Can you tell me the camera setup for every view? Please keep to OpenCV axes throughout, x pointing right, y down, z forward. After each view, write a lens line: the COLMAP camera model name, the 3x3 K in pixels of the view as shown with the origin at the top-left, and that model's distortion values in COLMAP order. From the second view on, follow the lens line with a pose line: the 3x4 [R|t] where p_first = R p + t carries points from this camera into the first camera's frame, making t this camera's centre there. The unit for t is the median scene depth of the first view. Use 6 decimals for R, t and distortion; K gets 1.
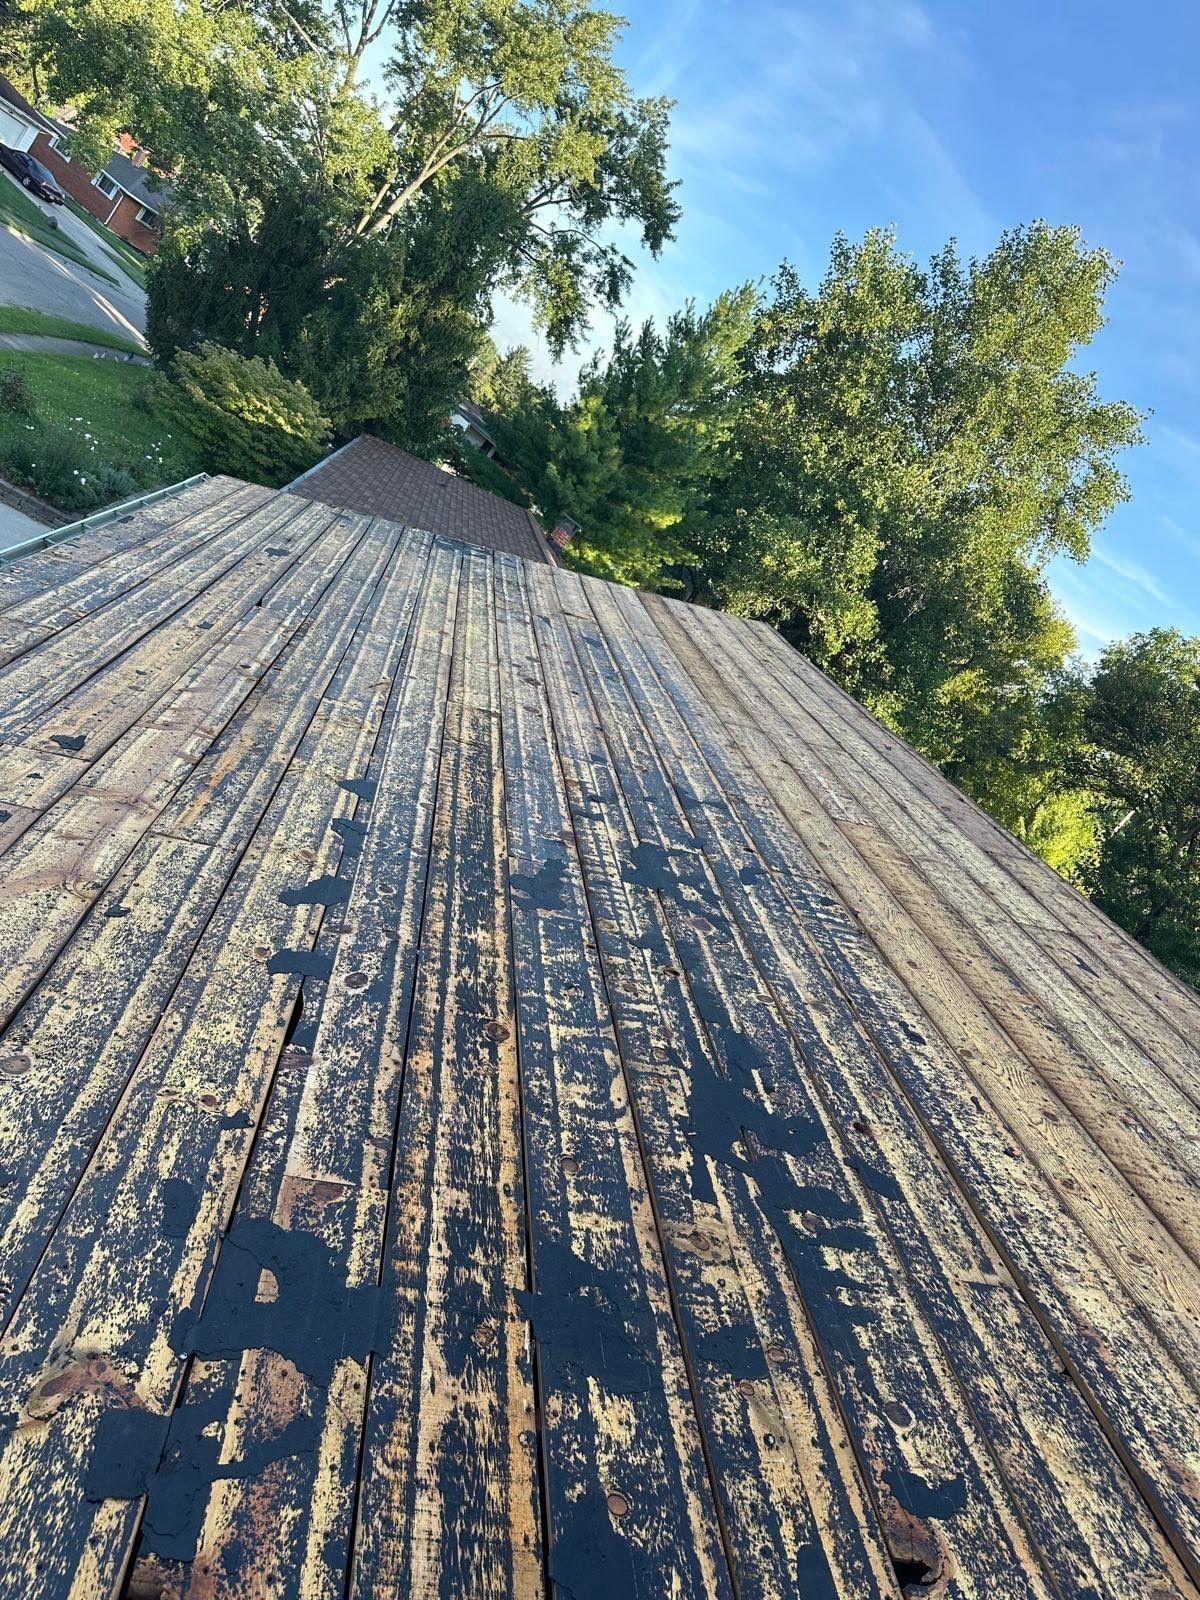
lens RADIAL K [[1112.4, 0, 601.1], [0, 1112.4, 836.0], [0, 0, 1]] dist [0.017820, -0.020493]
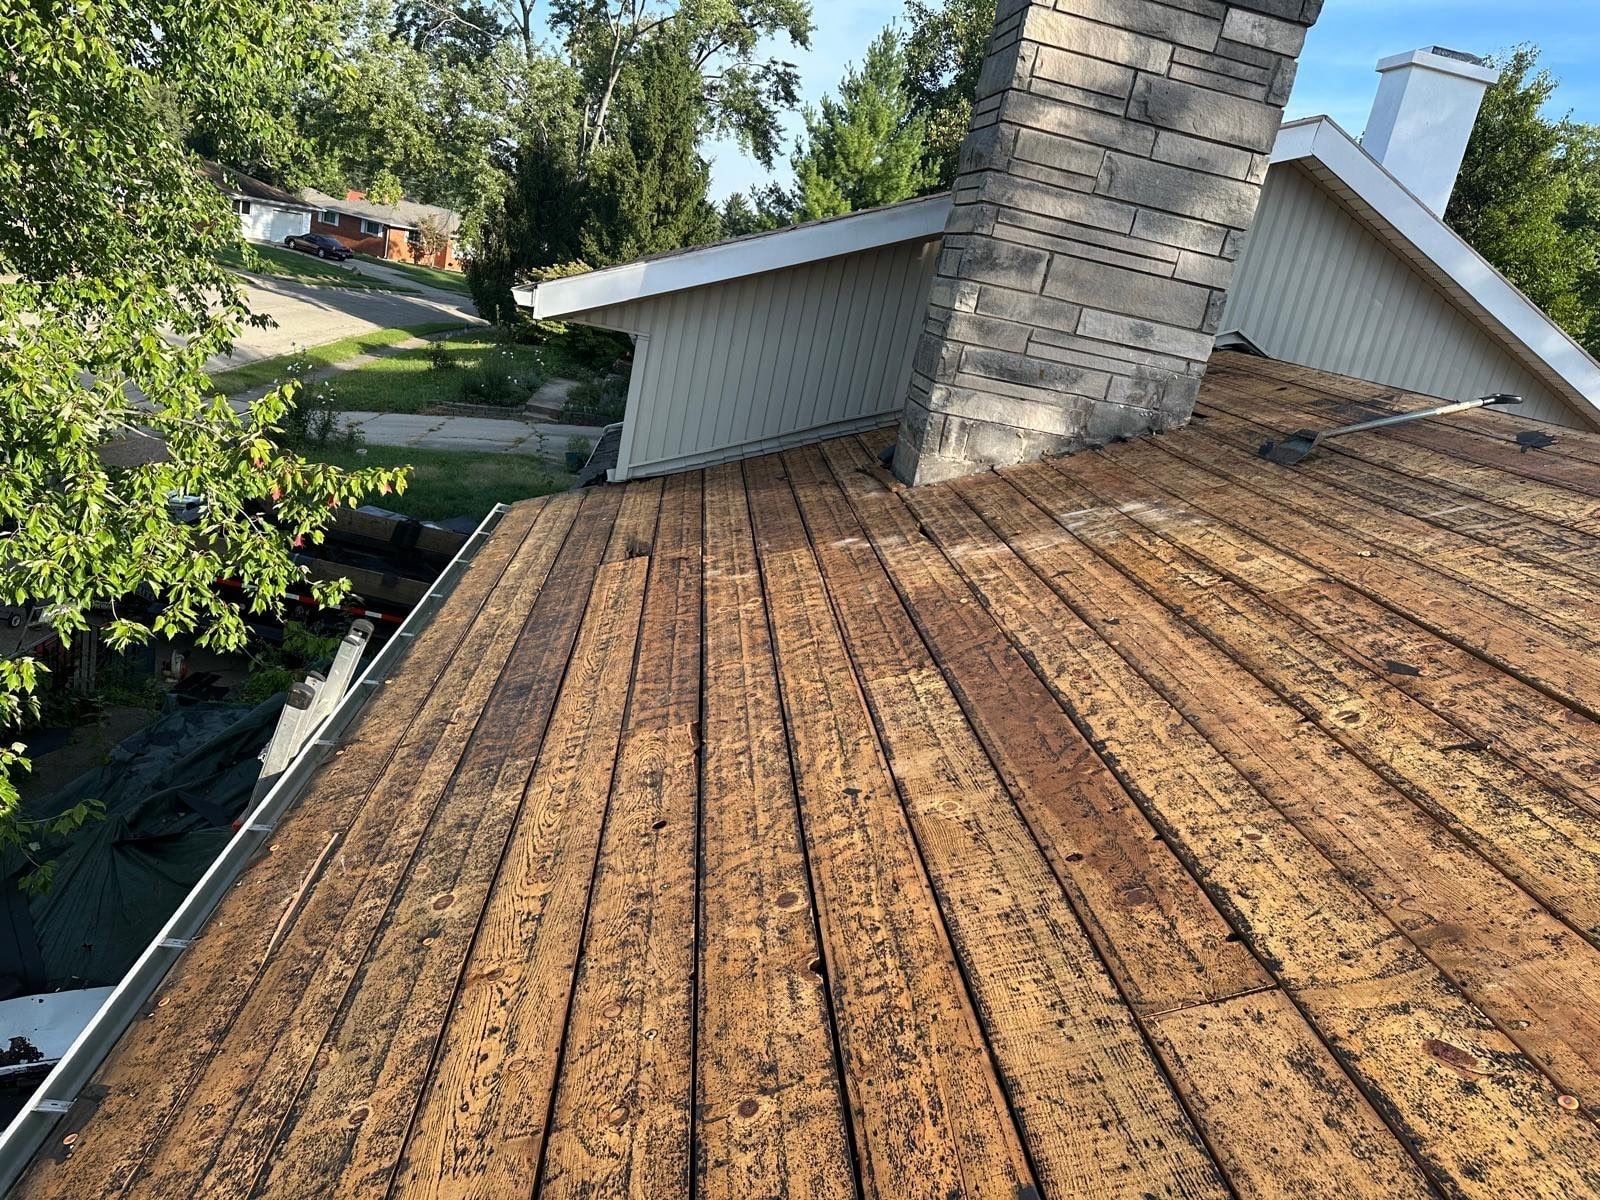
lens RADIAL K [[1112.4, 0, 828.2], [0, 1112.4, 604.7], [0, 0, 1]] dist [0.017820, -0.020493]
pose [[0.893736, -0.423935, -0.146683, -0.007794], [0.419446, 0.905671, -0.061845, 0.093326], [0.159064, -0.006253, 0.987248, -0.161725]]
